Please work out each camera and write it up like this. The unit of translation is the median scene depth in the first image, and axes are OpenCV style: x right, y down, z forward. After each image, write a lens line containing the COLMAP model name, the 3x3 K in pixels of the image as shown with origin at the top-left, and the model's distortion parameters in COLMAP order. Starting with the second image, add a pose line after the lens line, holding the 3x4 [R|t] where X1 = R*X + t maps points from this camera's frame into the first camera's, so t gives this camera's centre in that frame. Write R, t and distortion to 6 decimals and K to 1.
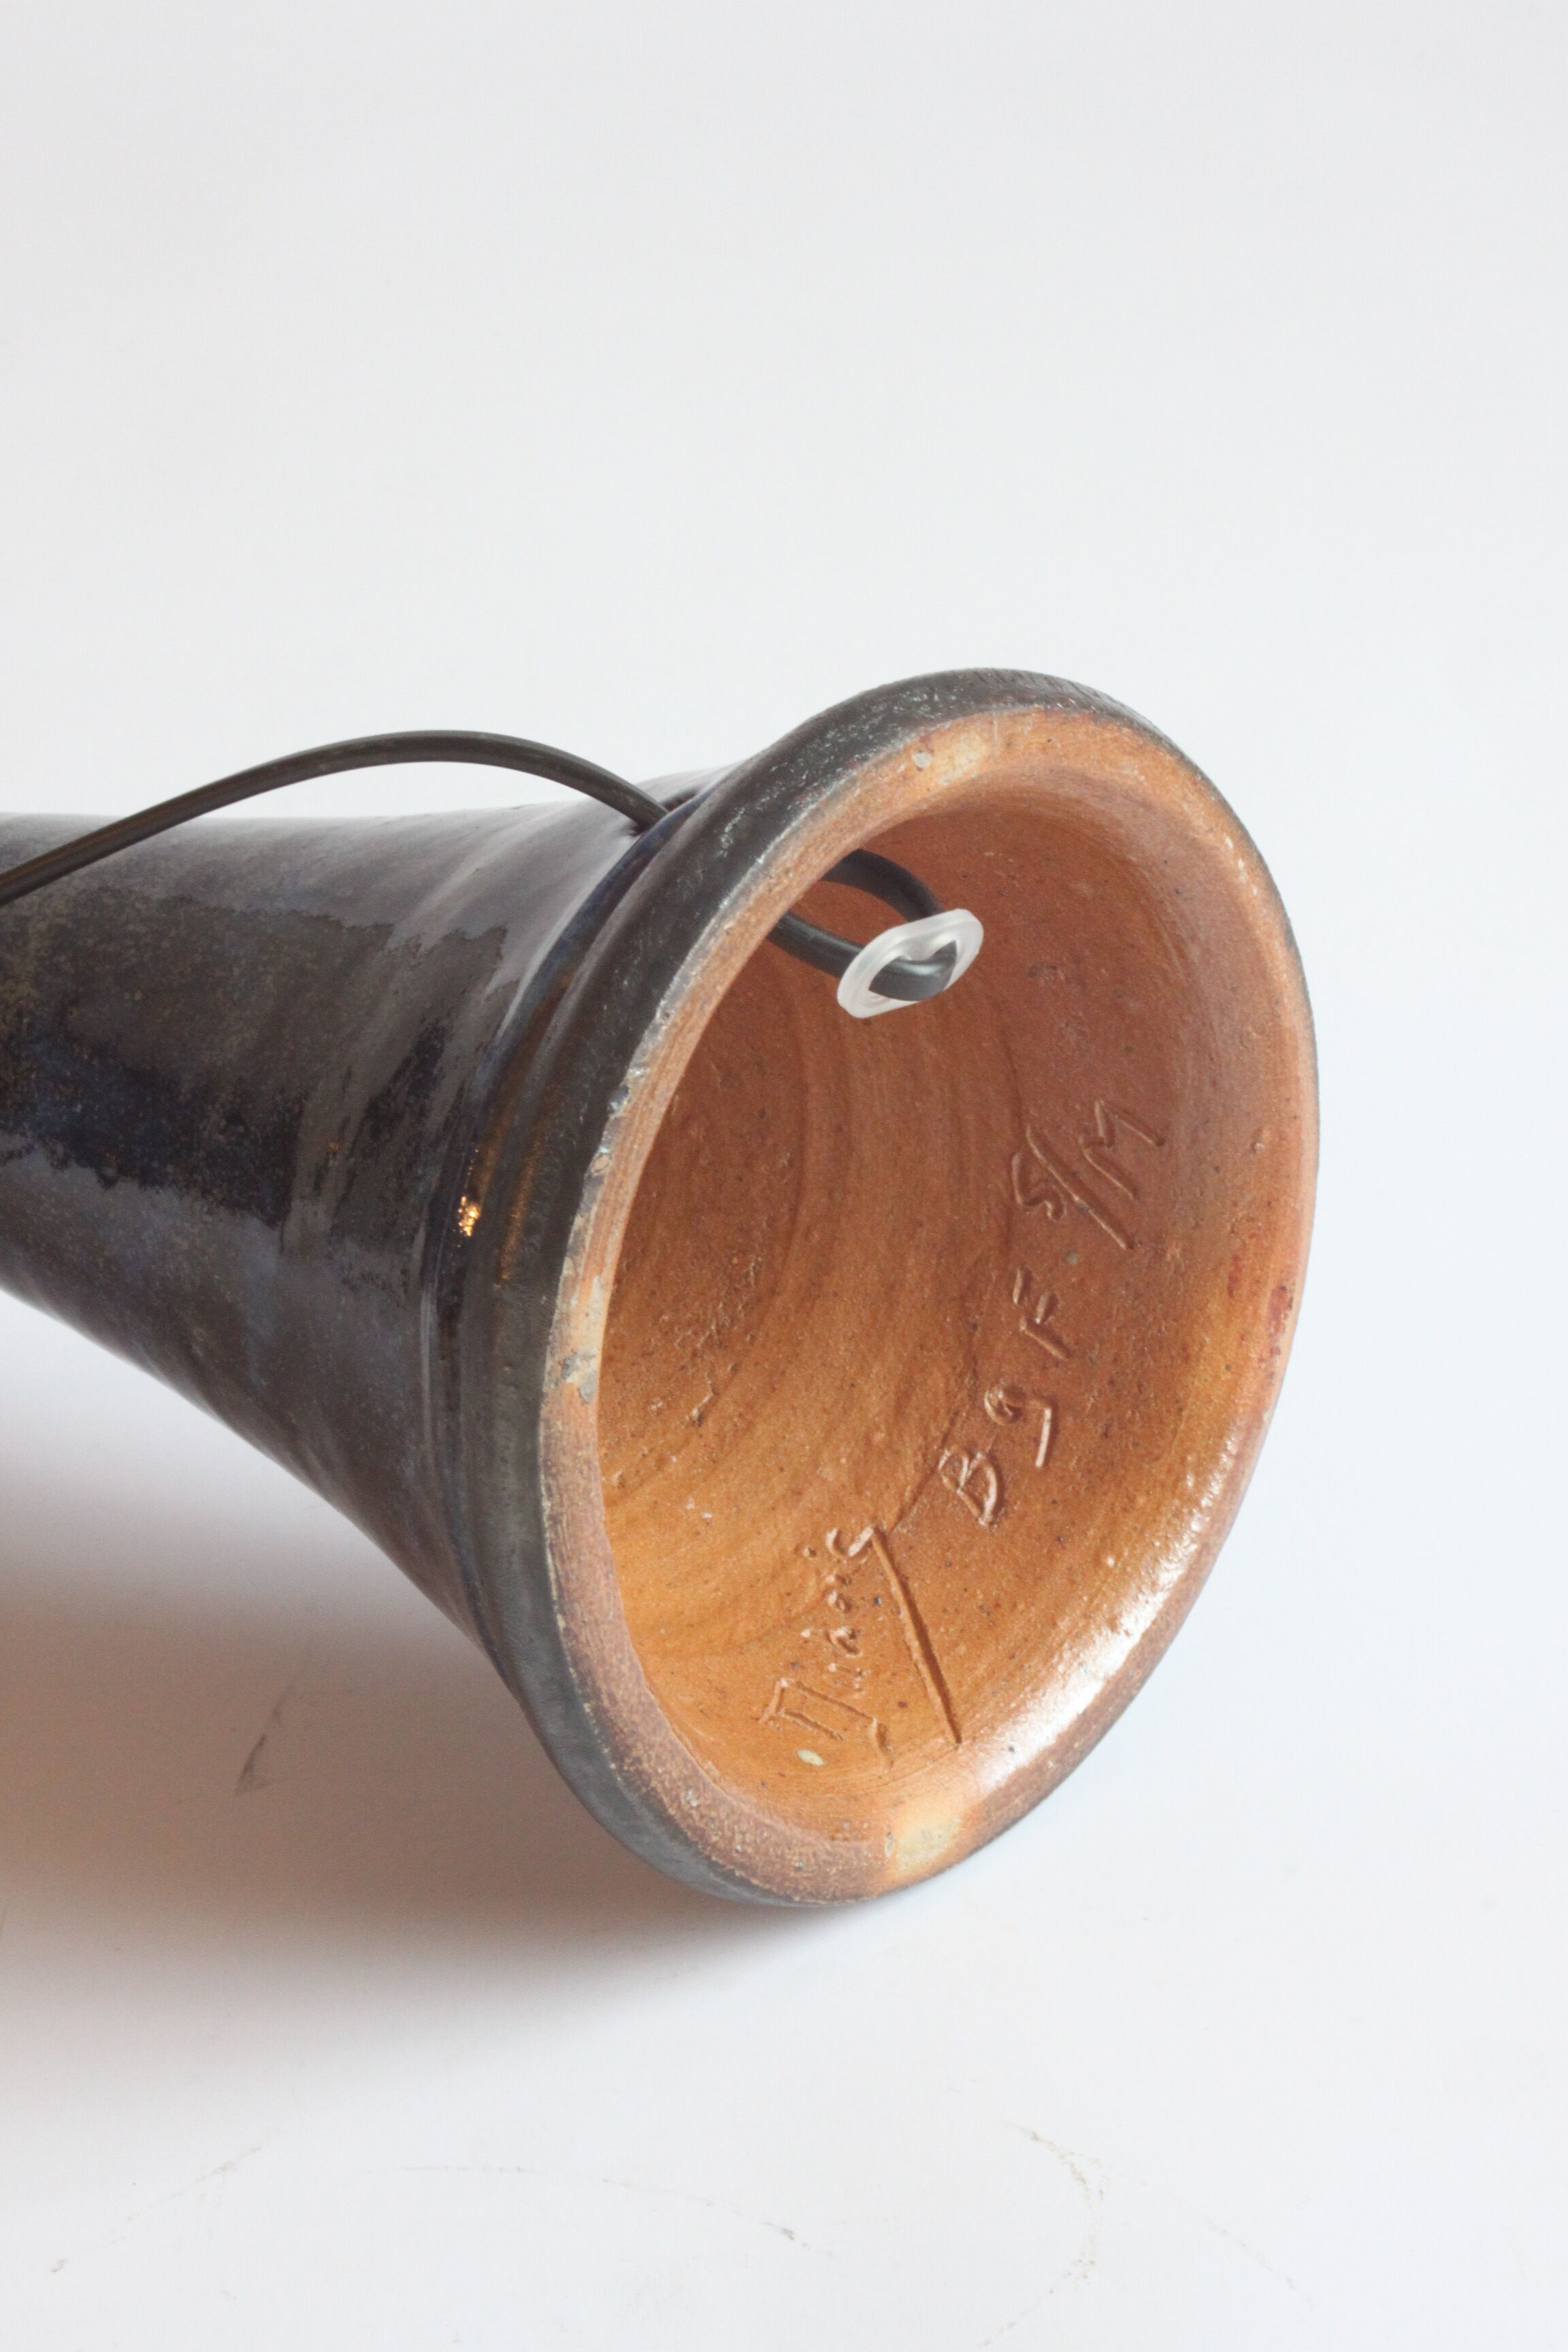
lens RADIAL K [[7813.8, 0, 784.0], [0, 7813.8, 1176.0], [0, 0, 1]] dist [0.155287, 1.217460]
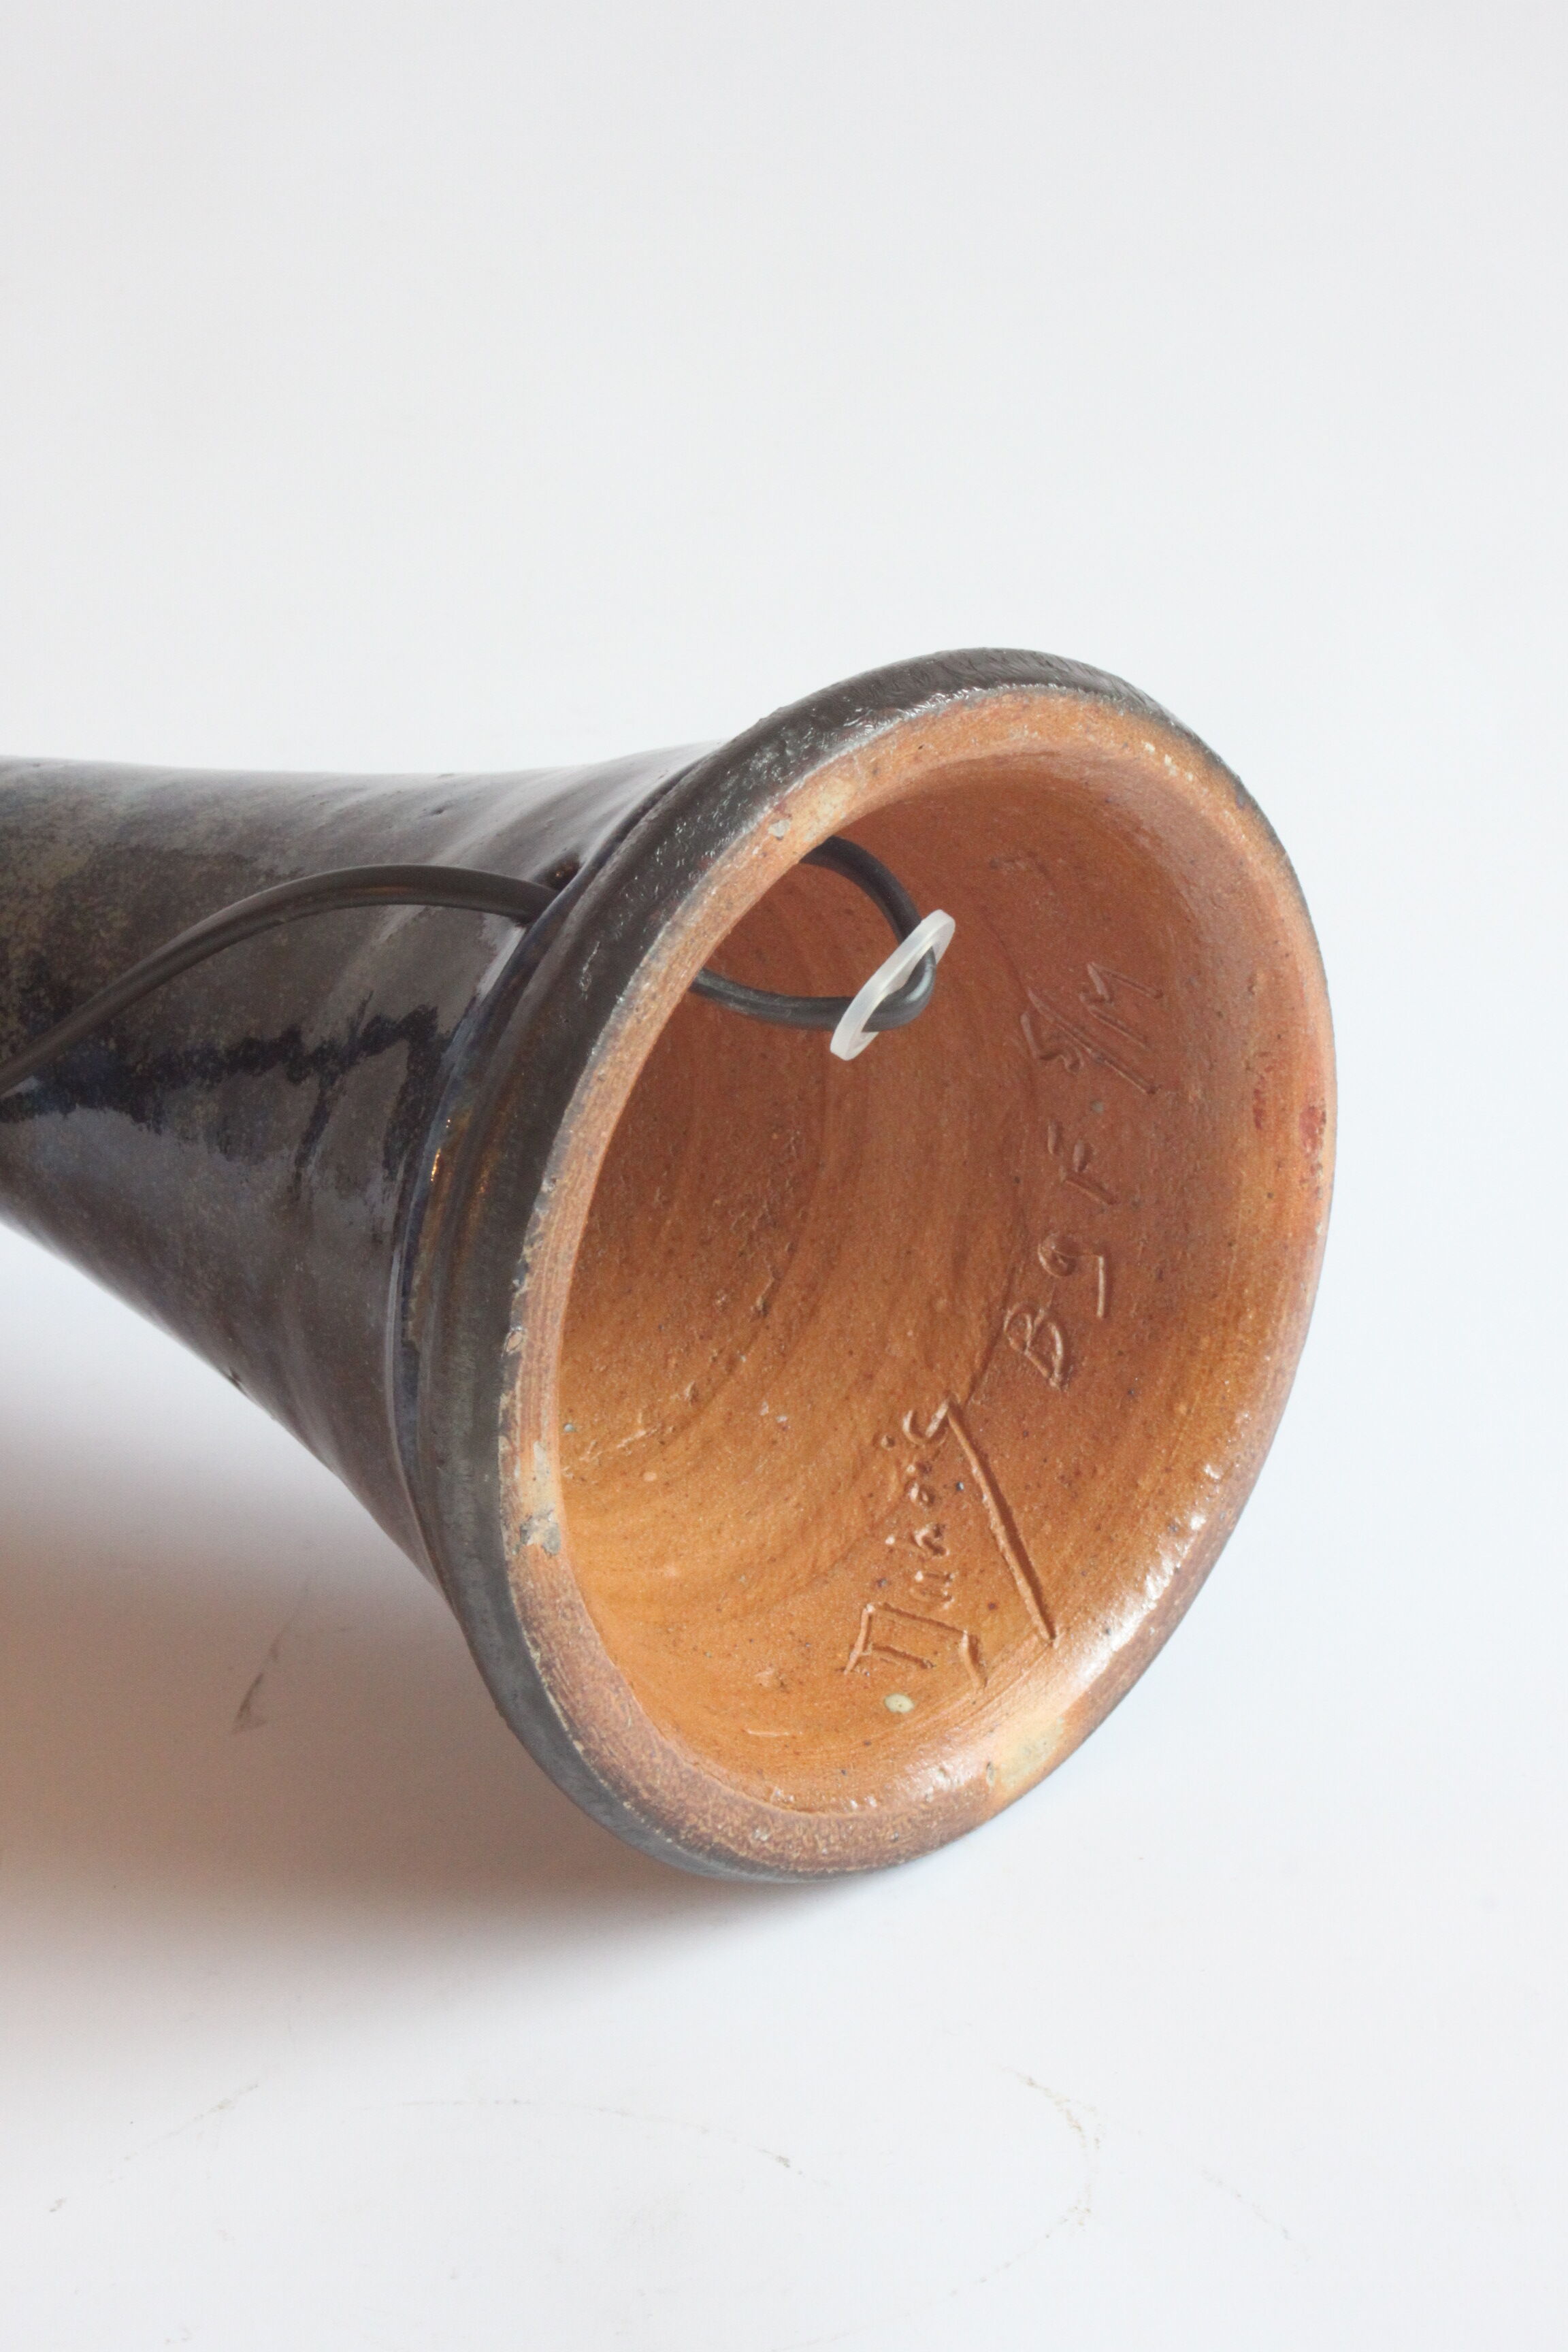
lens RADIAL K [[7813.8, 0, 784.0], [0, 7813.8, 1176.0], [0, 0, 1]] dist [0.155287, 1.217460]
pose [[0.976816, -0.158321, -0.144098, 0.139776], [0.189486, 0.952647, 0.237823, -0.224539], [0.099622, -0.259614, 0.960560, 0.047595]]
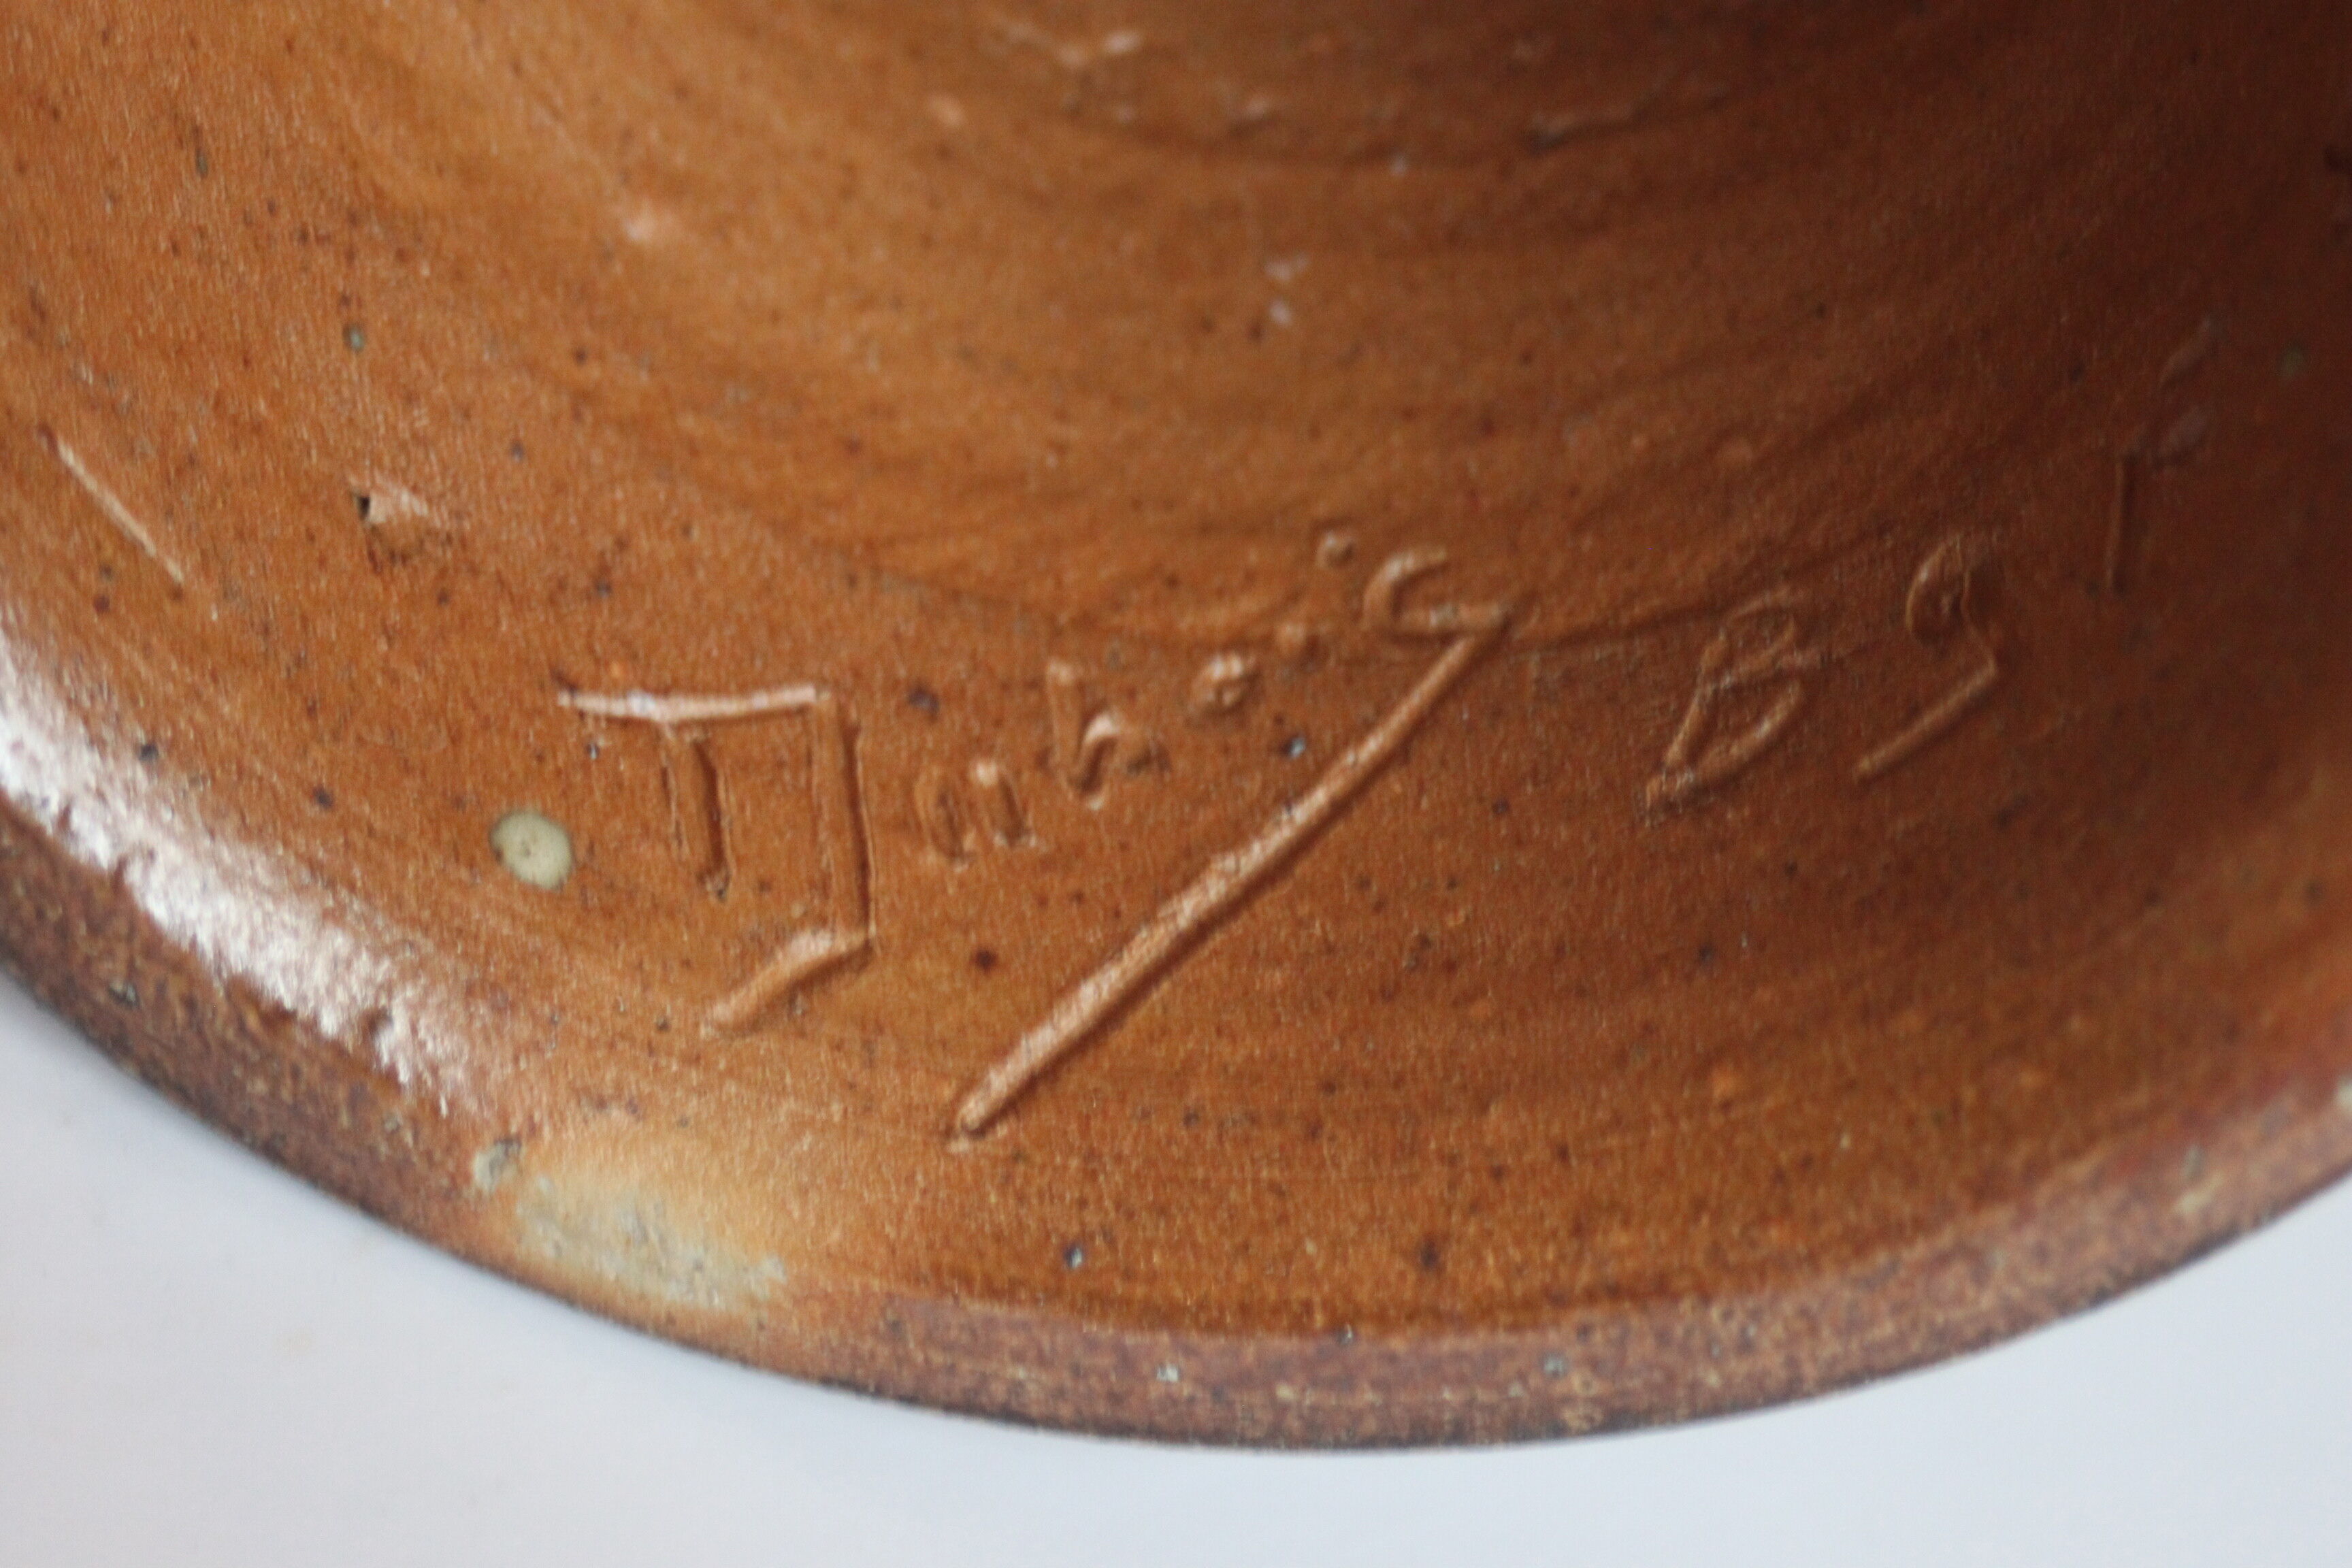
lens RADIAL K [[7813.8, 0, 1176.0], [0, 7813.8, 784.0], [0, 0, 1]] dist [0.155287, 1.217460]
pose [[0.488769, 0.623499, -0.610207, 0.230860], [-0.510745, 0.771557, 0.379262, -0.078896], [0.707279, 0.126289, 0.695563, 0.740597]]
